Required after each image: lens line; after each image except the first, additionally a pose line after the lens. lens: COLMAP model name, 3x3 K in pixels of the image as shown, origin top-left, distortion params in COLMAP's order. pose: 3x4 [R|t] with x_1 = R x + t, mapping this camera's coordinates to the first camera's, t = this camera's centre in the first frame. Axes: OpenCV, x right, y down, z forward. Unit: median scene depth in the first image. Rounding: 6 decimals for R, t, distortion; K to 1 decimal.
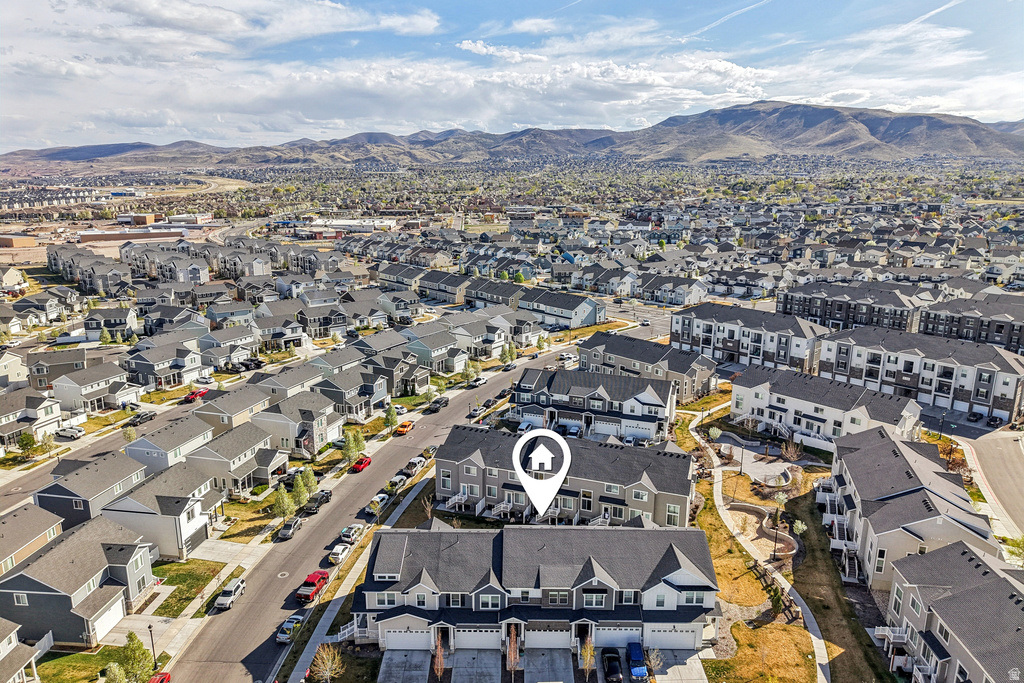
lens RADIAL K [[652.7, 0, 510.3], [0, 652.7, 401.5], [0, 0, 1]] dist [0.000406, 0.000146]
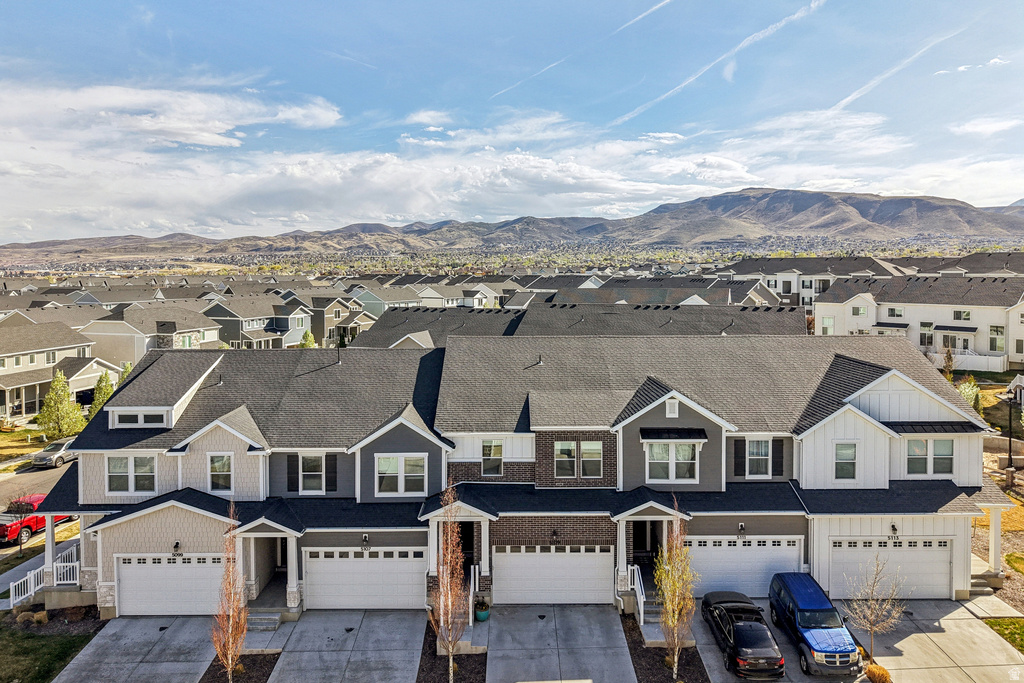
lens RADIAL K [[679.6, 0, 515.5], [0, 679.6, 340.7], [0, 0, 1]] dist [0.009547, -0.005980]
pose [[0.999862, -0.006670, 0.015206, 0.014102], [0.010073, 0.971660, -0.236168, 0.149293], [-0.013200, 0.236288, 0.971593, 0.271528]]
